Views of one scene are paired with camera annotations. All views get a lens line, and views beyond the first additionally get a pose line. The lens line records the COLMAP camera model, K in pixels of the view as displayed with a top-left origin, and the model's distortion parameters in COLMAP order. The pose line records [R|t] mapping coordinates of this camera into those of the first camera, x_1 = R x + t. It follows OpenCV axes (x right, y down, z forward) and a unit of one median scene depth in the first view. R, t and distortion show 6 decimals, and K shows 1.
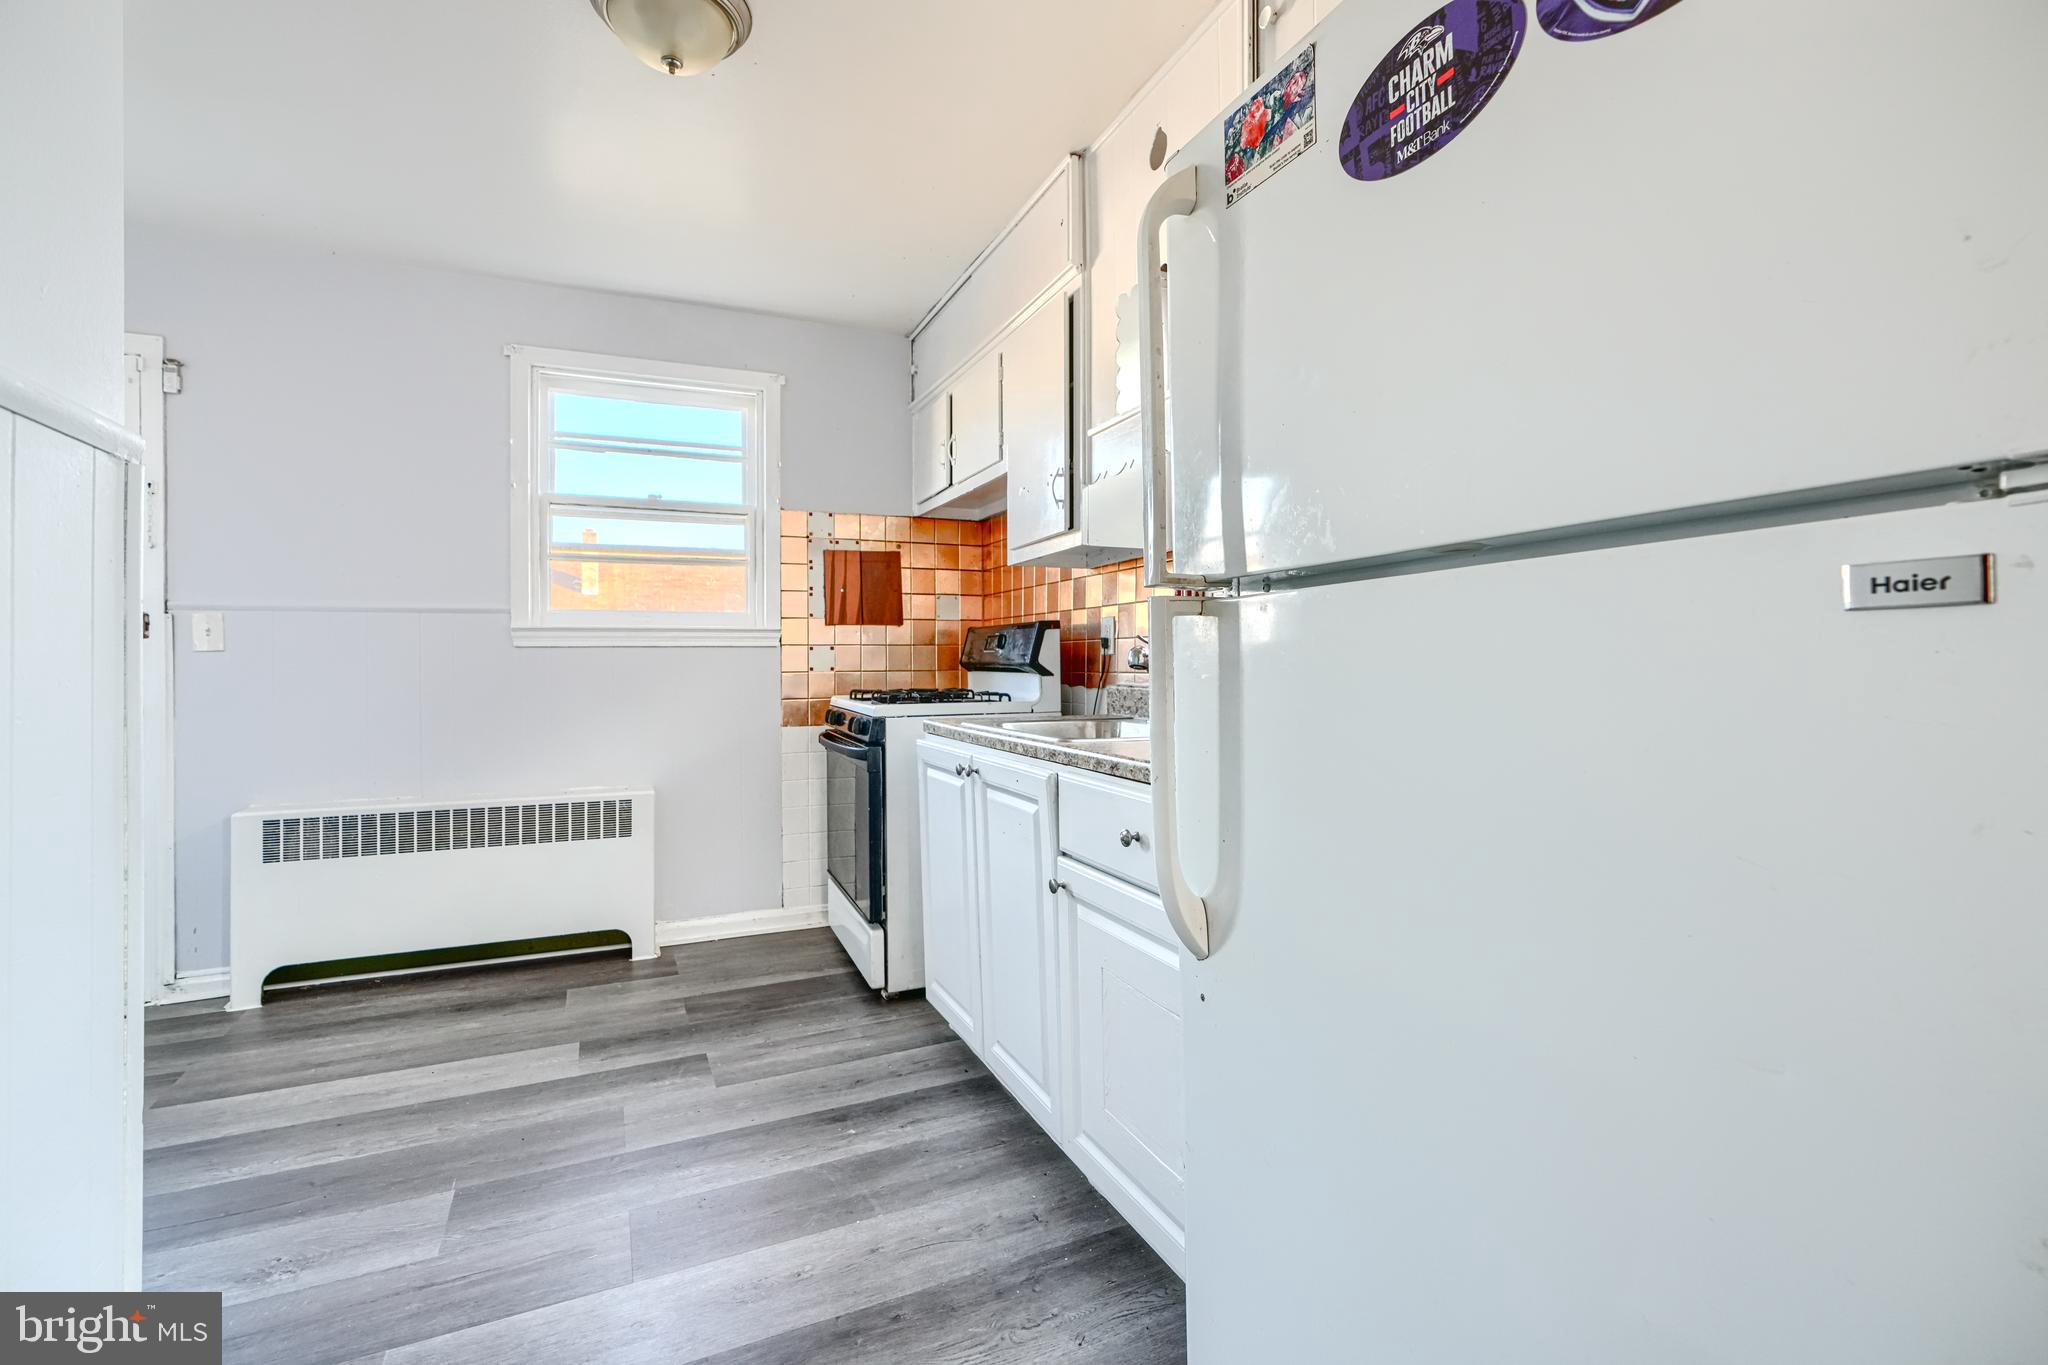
lens RADIAL K [[919.6, 0, 1025.9], [0, 919.6, 667.6], [0, 0, 1]] dist [-0.002475, -0.000137]
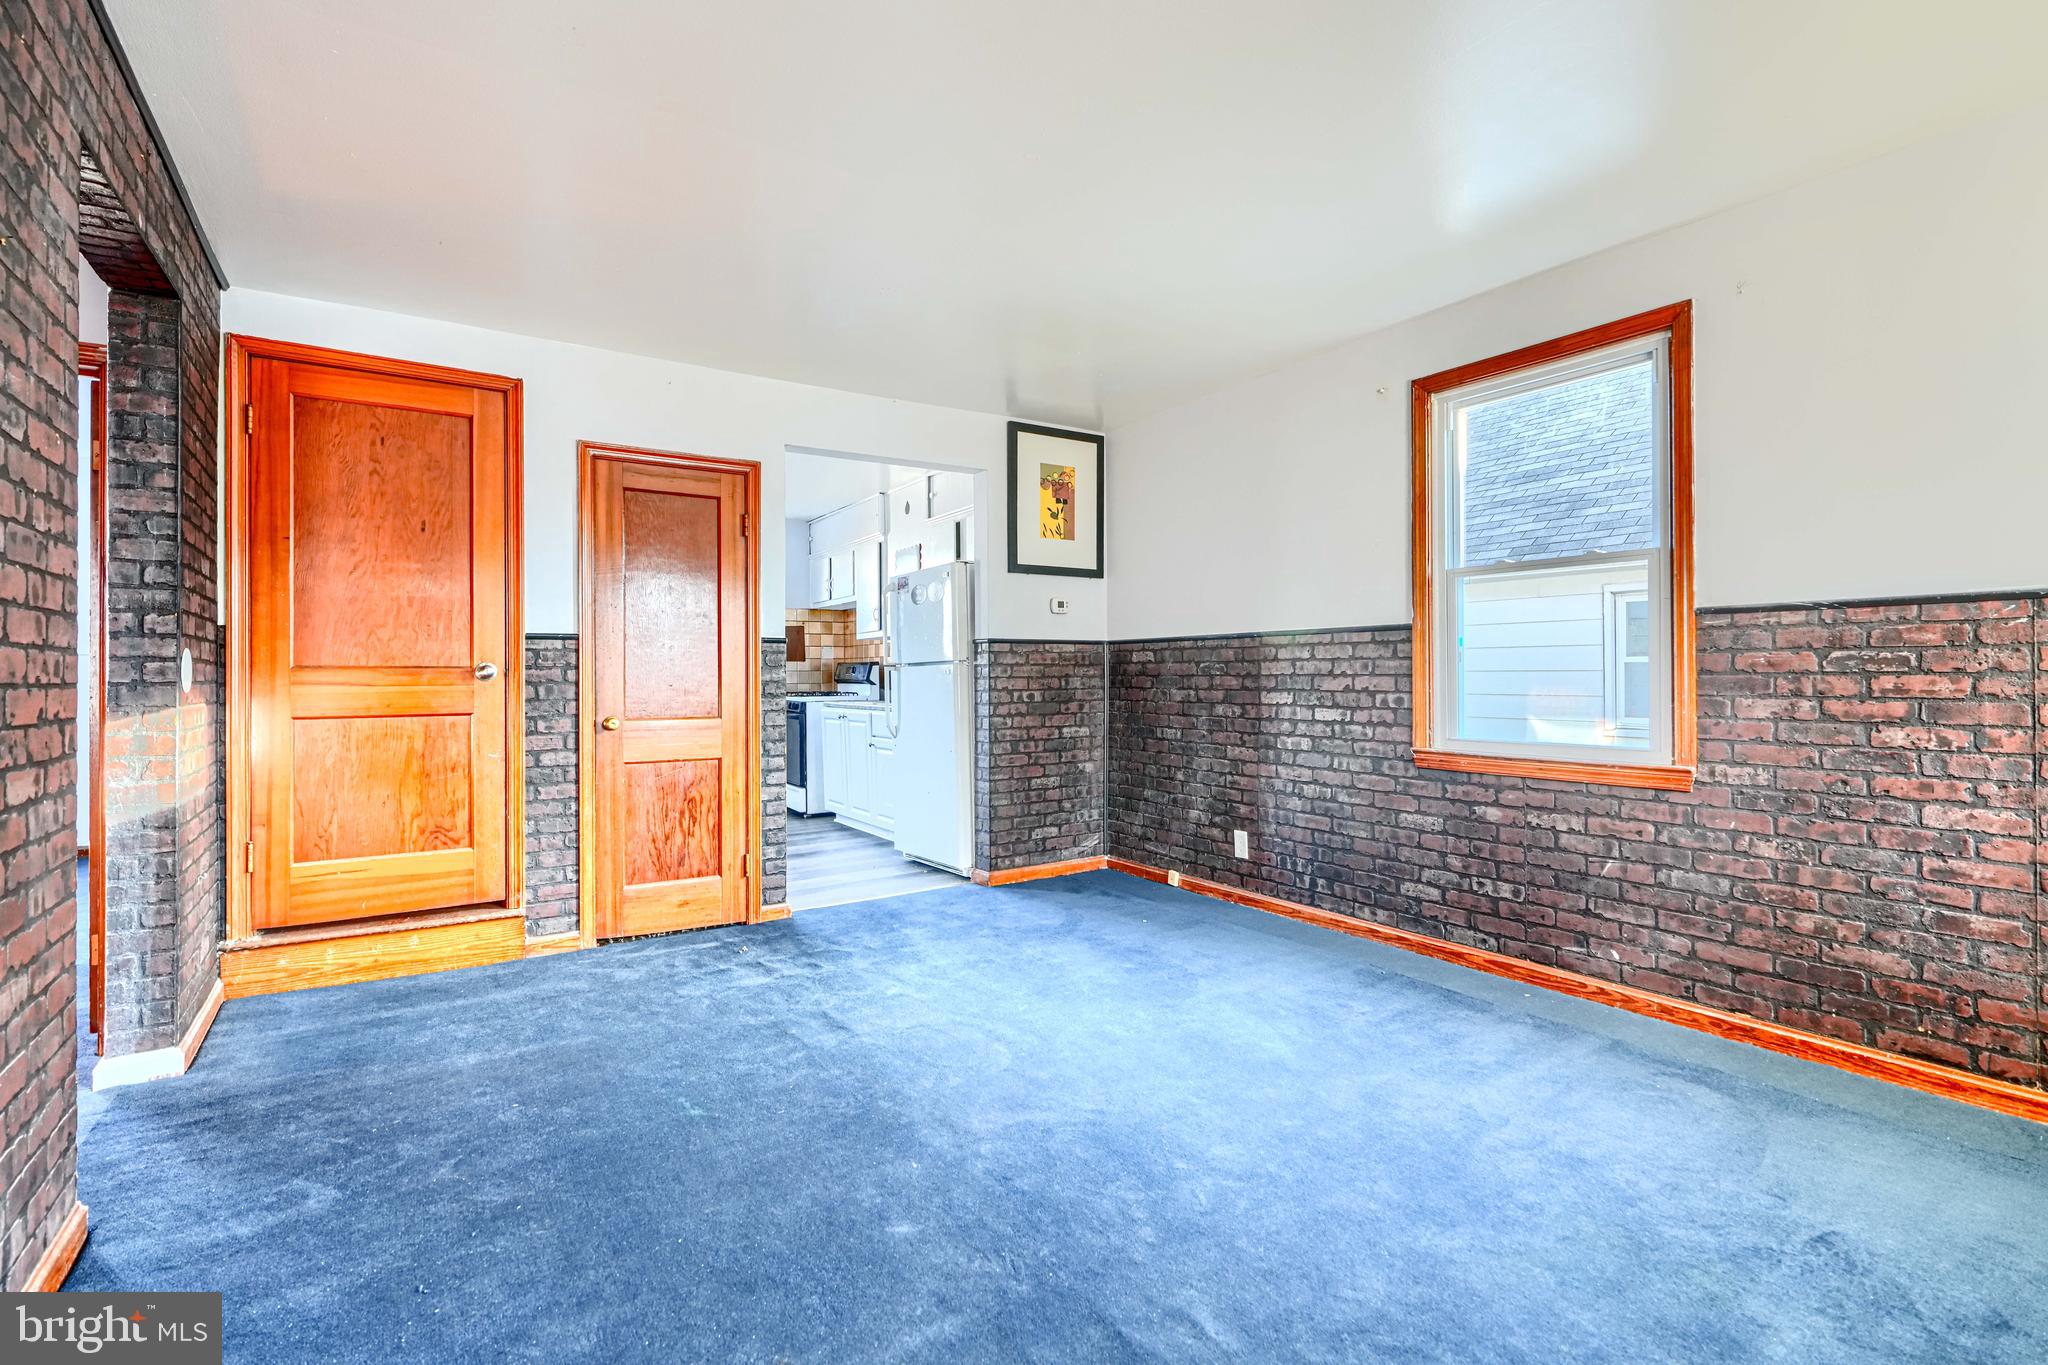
lens RADIAL K [[969.1, 0, 1012.2], [0, 969.1, 673.3], [0, 0, 1]] dist [0.002490, 0.000057]
pose [[0.990317, -0.004029, 0.138763, 0.028382], [0.005063, 0.999962, -0.007101, -0.001281], [-0.138729, 0.007734, 0.990300, -1.415735]]
